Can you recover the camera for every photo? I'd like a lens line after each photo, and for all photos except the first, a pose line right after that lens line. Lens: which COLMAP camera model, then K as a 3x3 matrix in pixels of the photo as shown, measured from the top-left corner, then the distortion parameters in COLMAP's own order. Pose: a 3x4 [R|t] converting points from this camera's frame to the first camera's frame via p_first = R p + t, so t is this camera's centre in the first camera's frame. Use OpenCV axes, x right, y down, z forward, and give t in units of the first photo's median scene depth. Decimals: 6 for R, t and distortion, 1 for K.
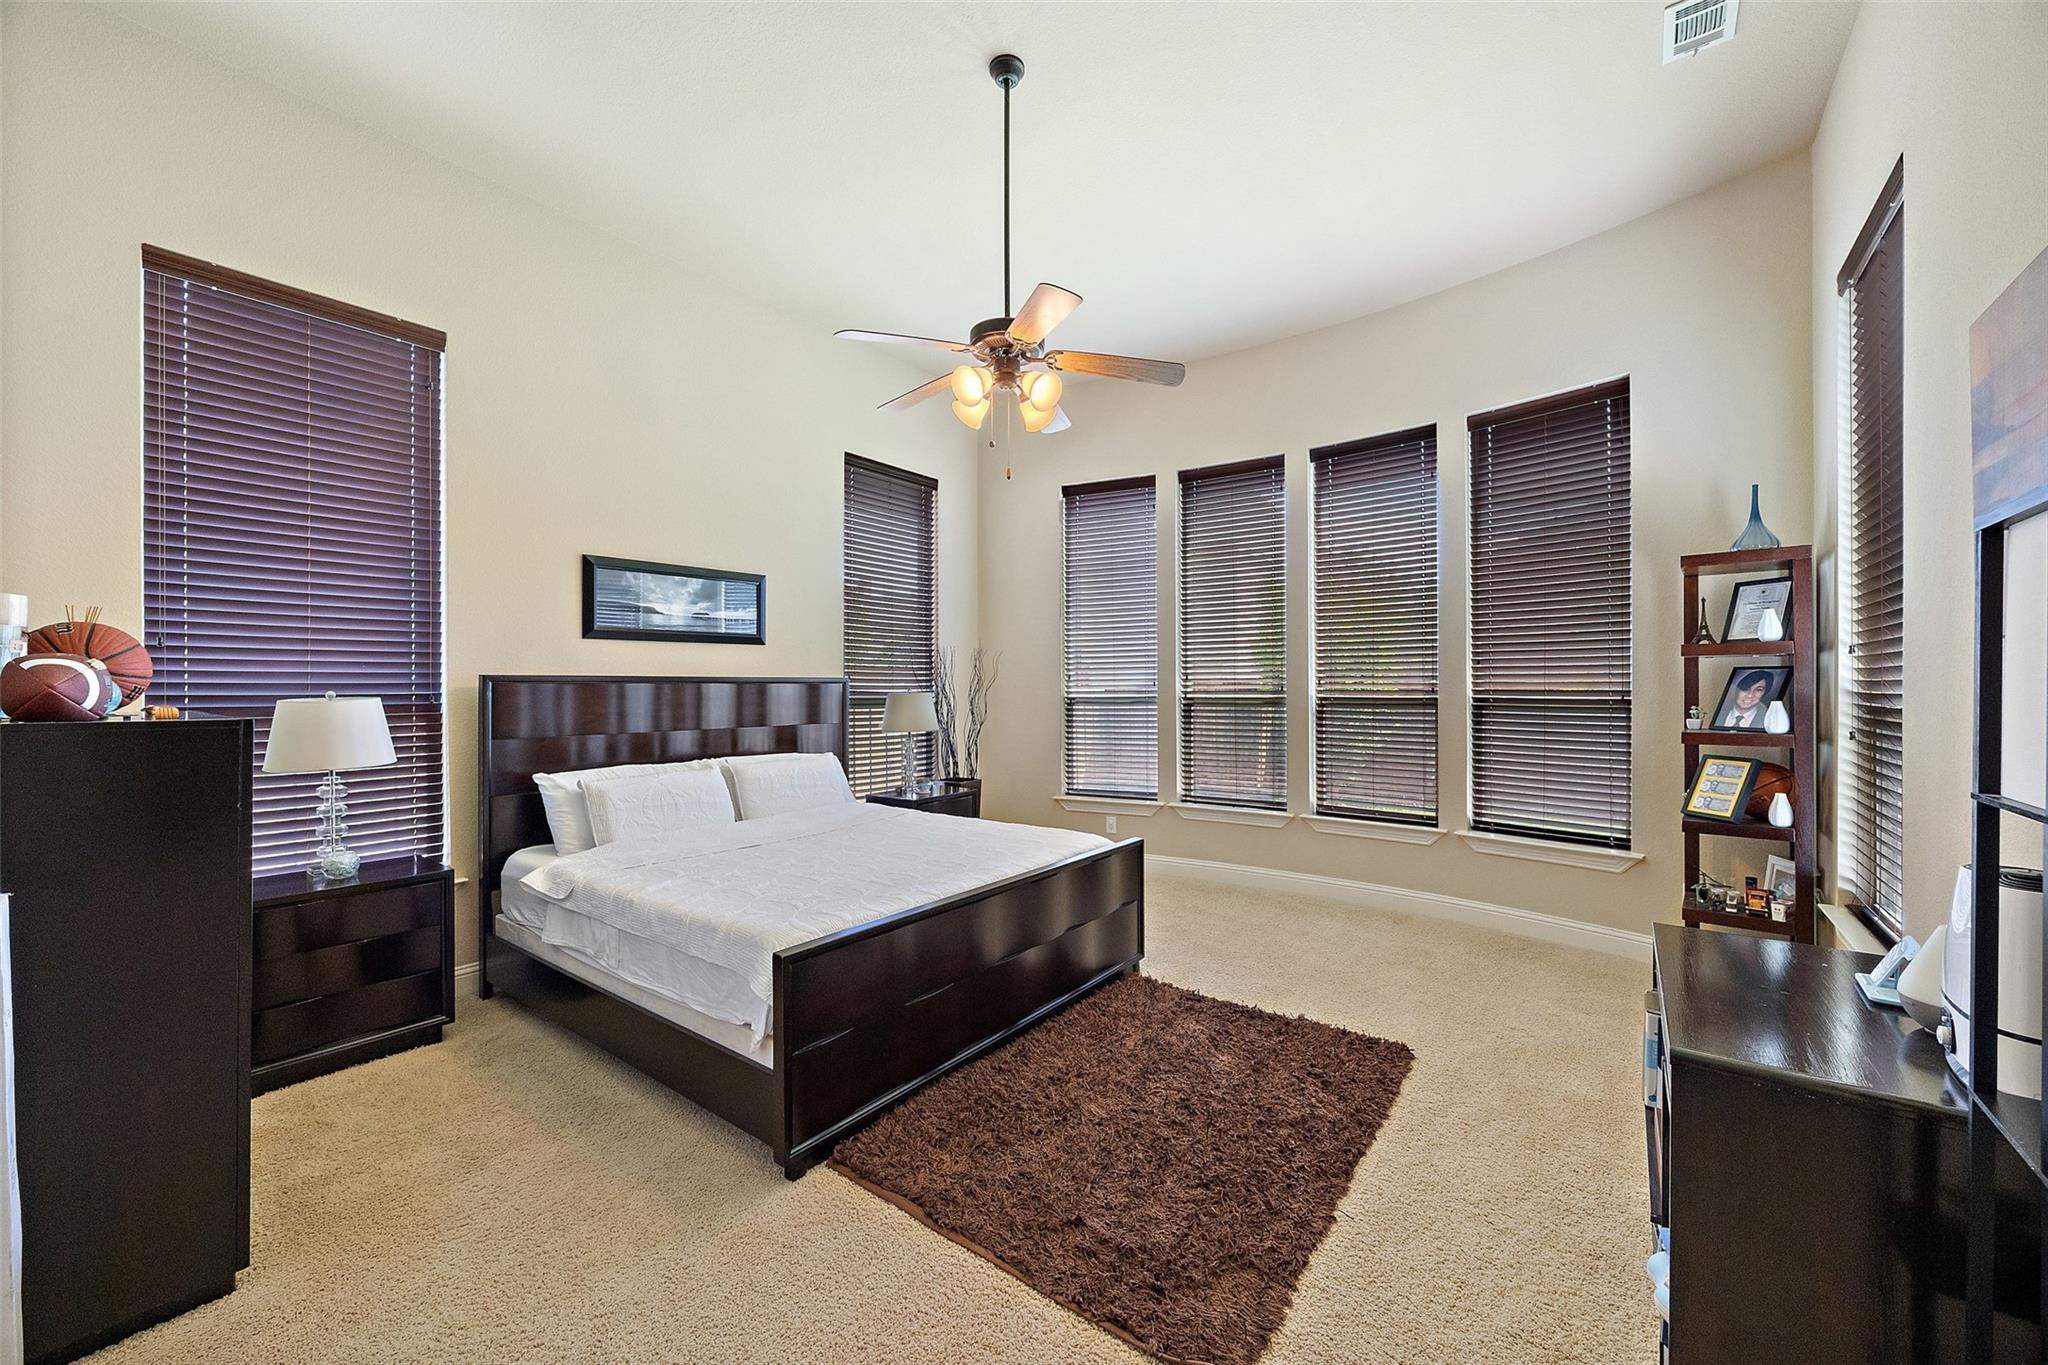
lens RADIAL K [[791.1, 0, 1020.7], [0, 791.1, 690.6], [0, 0, 1]] dist [0.000409, 0.000219]
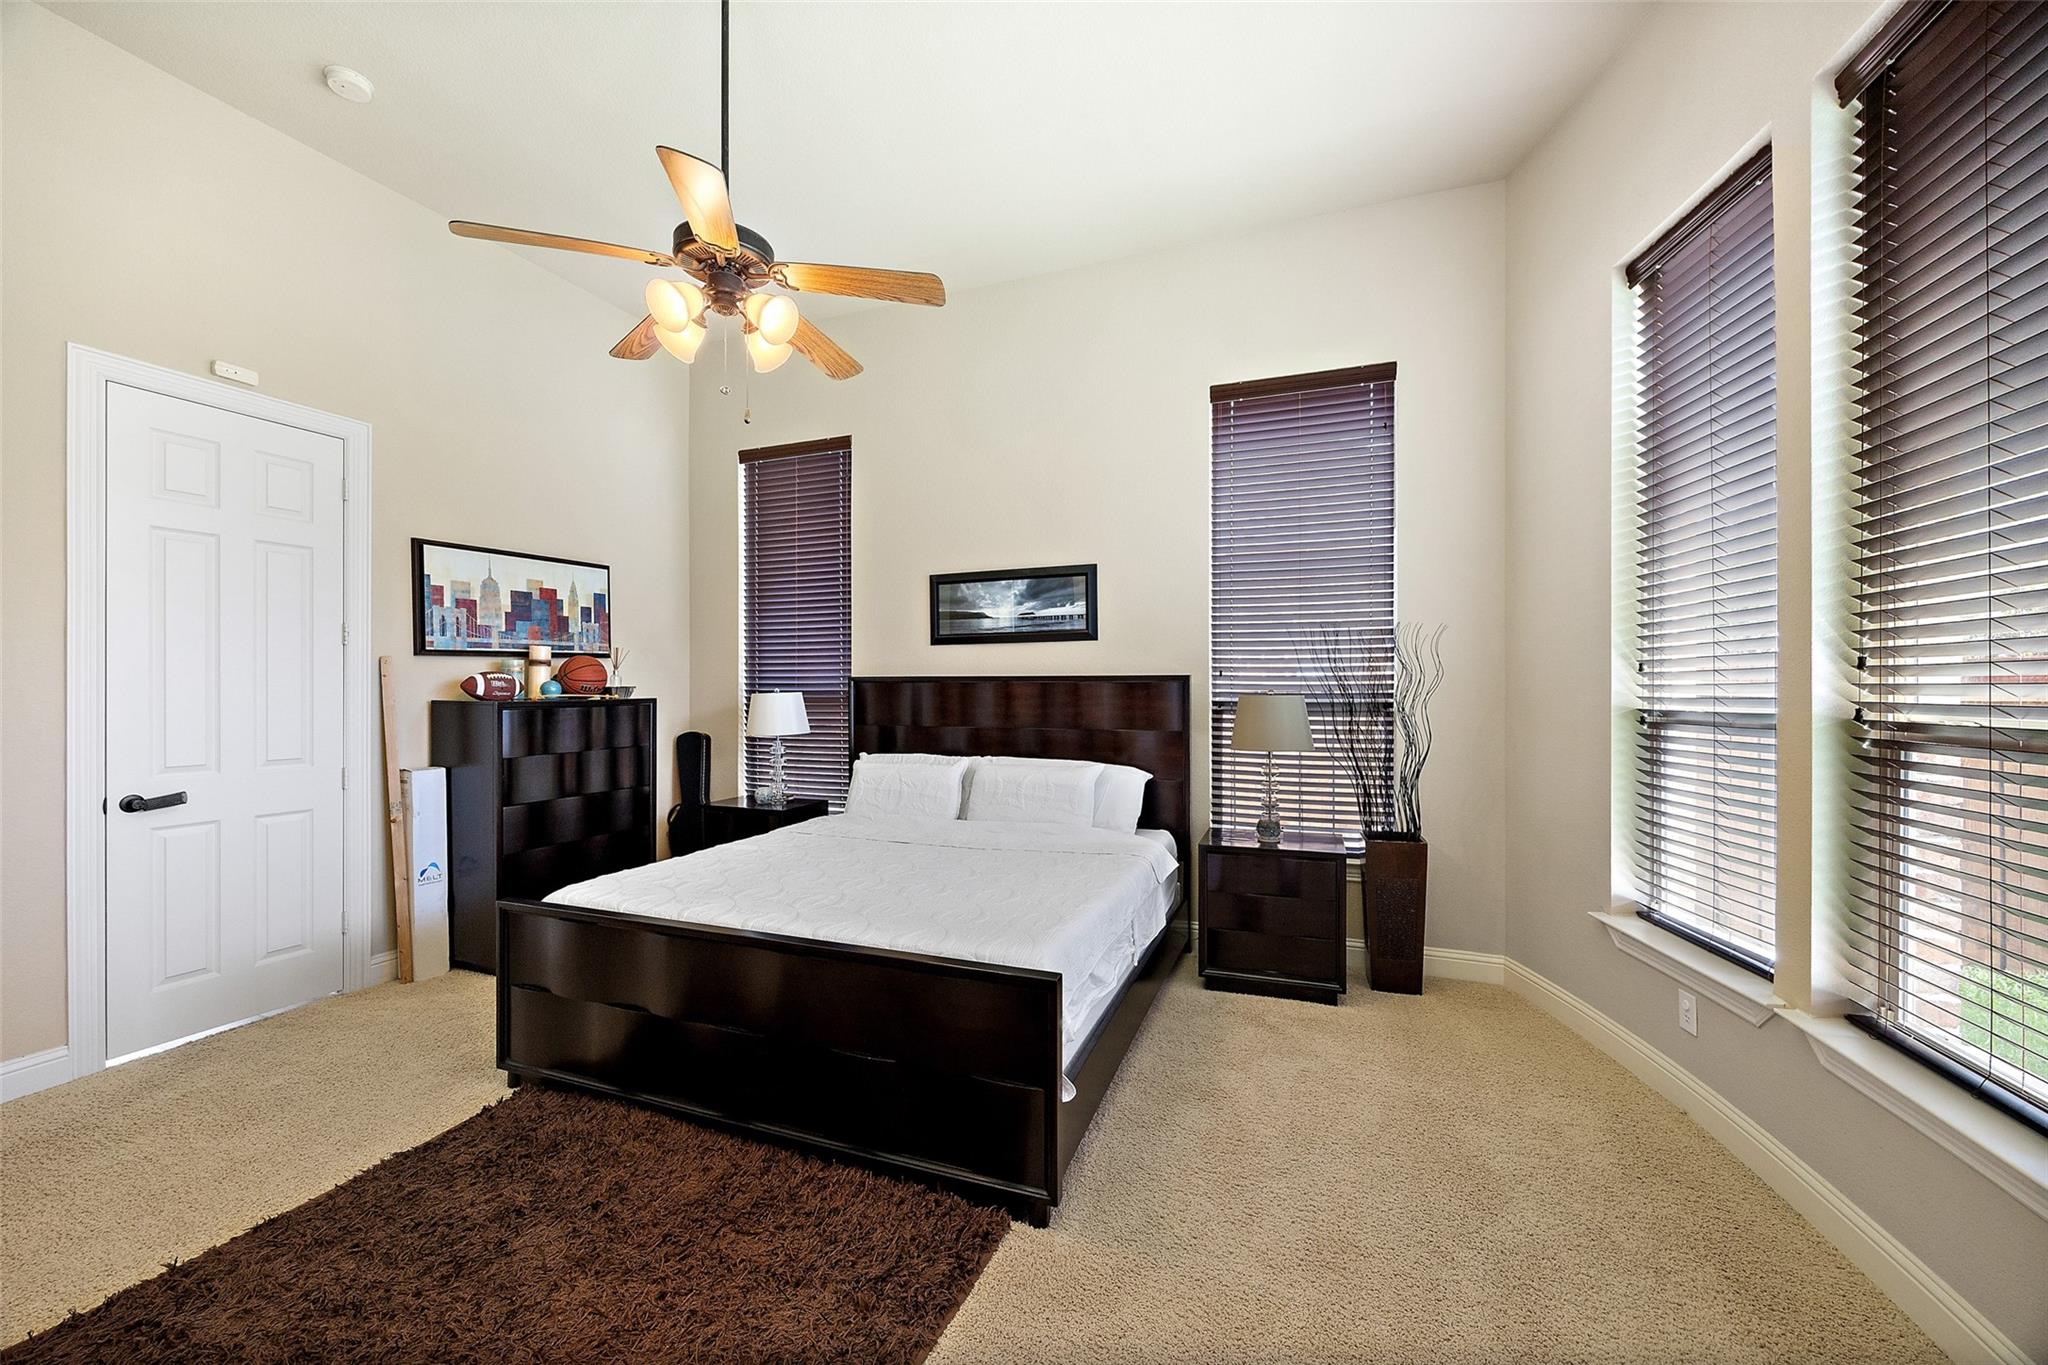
lens RADIAL K [[791.1, 0, 1020.7], [0, 791.1, 690.6], [0, 0, 1]] dist [0.000409, 0.000219]
pose [[0.293147, 0.005418, -0.956052, 0.567044], [-0.006976, 0.999969, 0.003528, -0.002269], [0.956042, 0.005635, 0.293176, 0.701923]]
